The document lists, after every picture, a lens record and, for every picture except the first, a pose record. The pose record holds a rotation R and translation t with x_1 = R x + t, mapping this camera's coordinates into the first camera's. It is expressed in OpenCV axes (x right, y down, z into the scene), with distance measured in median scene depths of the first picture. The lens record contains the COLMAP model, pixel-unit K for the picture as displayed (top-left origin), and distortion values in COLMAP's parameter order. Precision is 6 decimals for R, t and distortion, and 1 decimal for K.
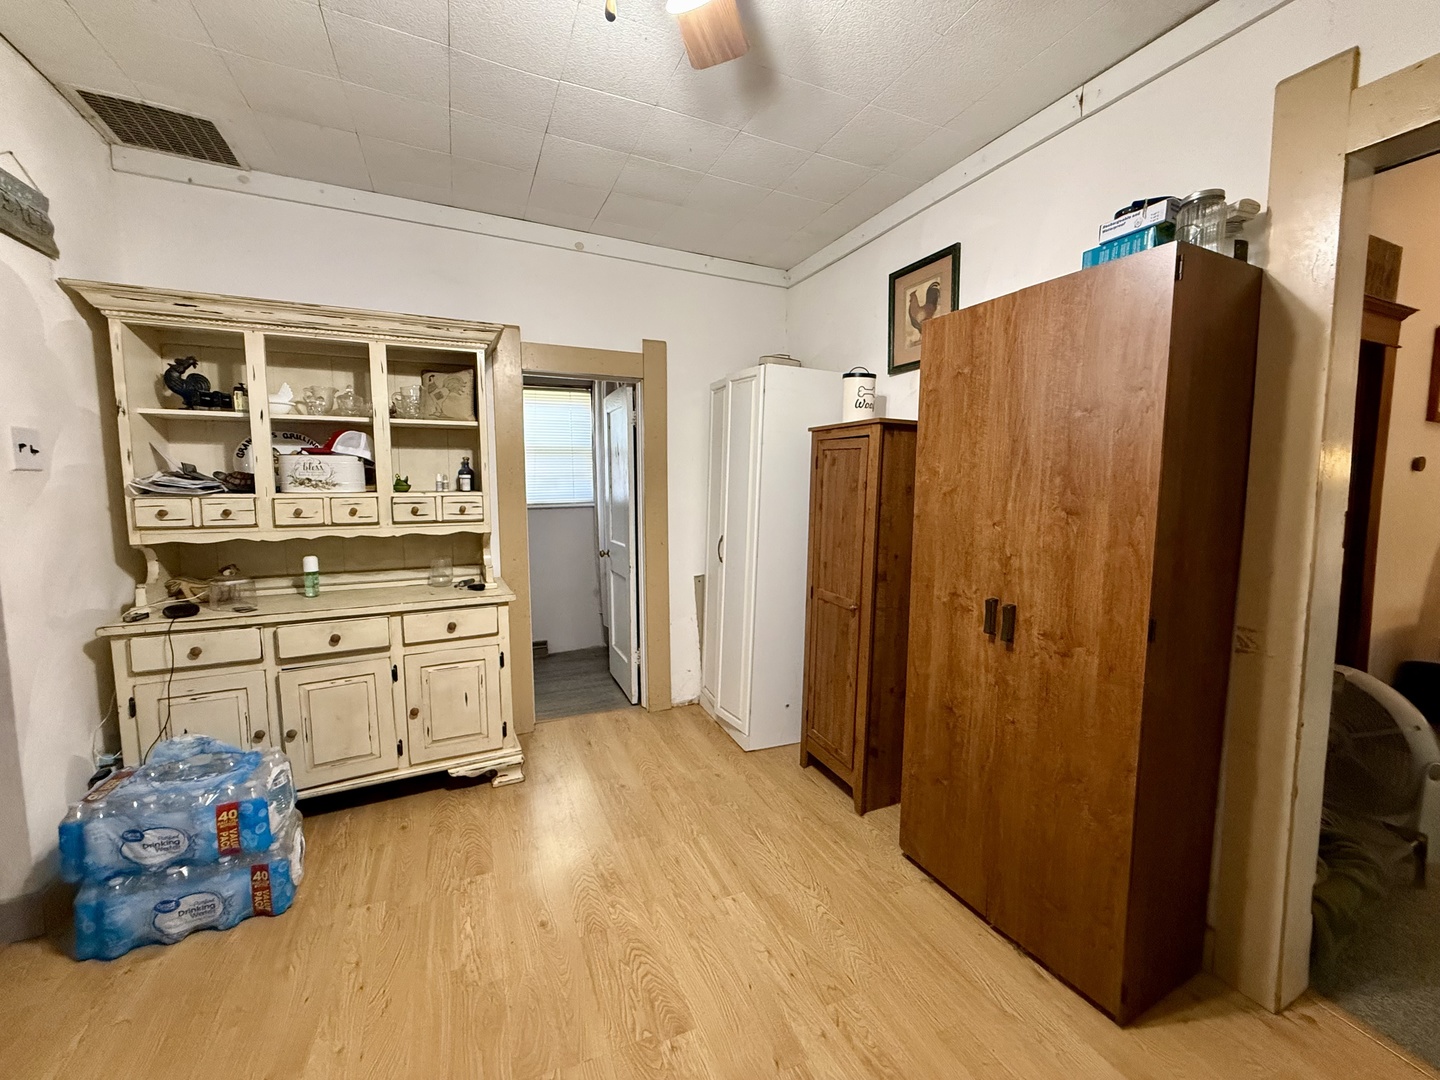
lens RADIAL K [[570.2, 0, 720.0], [0, 570.2, 540.0], [0, 0, 1]] dist [0.000744, -0.000108]
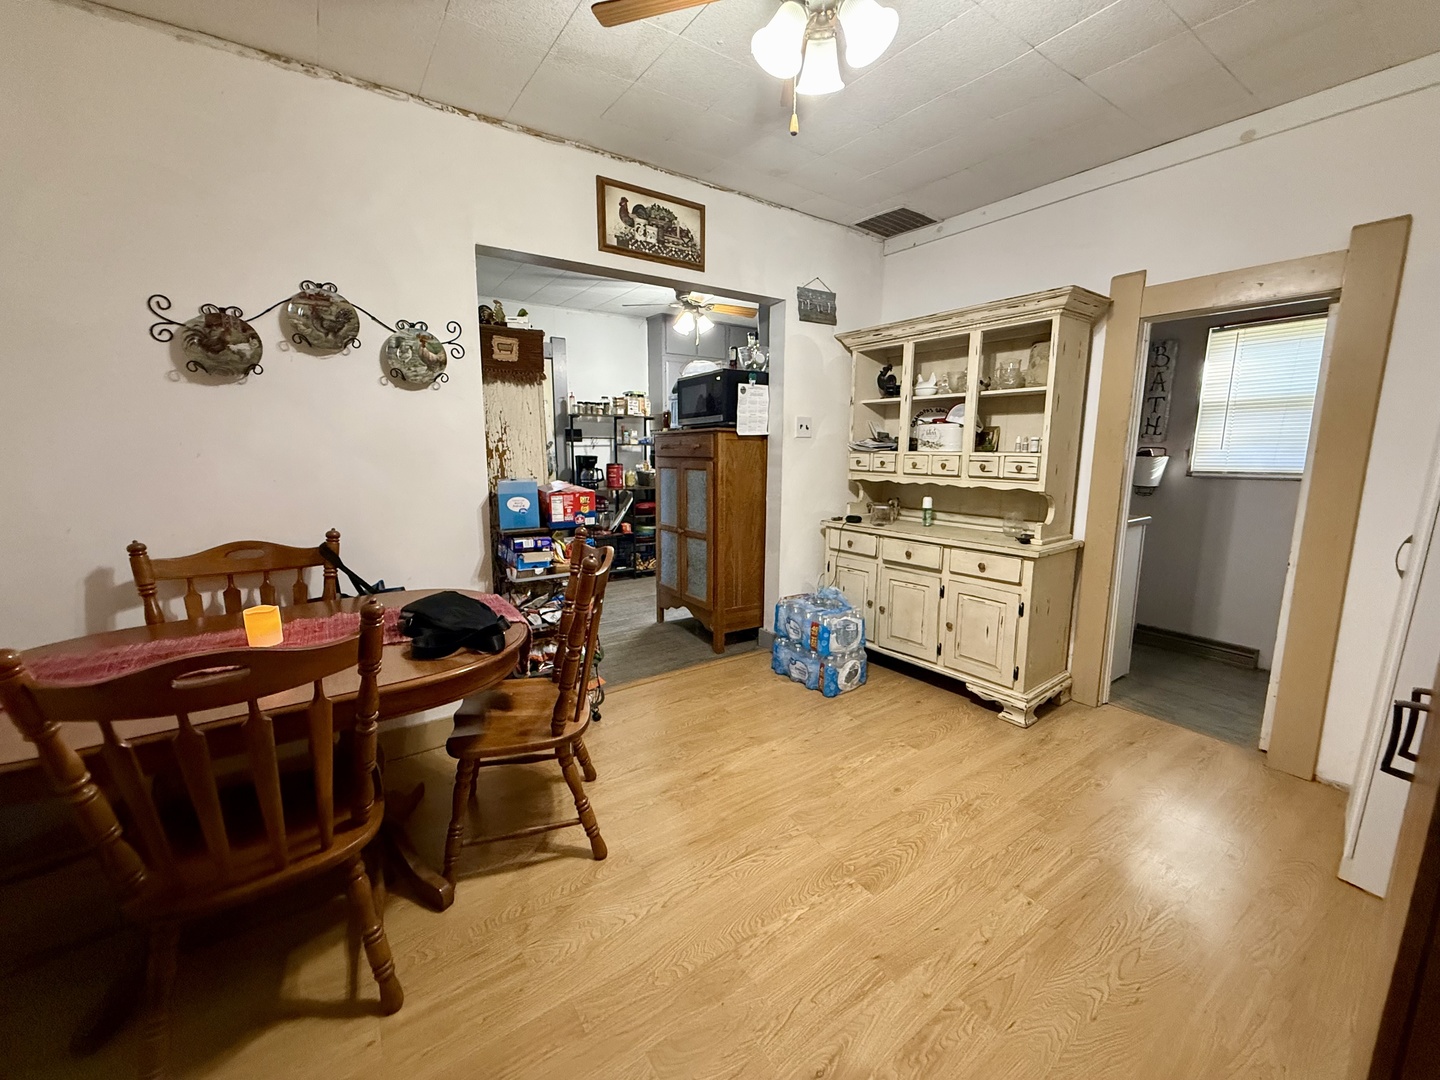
lens RADIAL K [[570.2, 0, 720.0], [0, 570.2, 540.0], [0, 0, 1]] dist [0.000744, -0.000108]
pose [[0.191261, 0.163306, -0.967859, 0.582241], [-0.100731, 0.984122, 0.146144, -0.021836], [0.976357, 0.069541, 0.204674, 0.232675]]
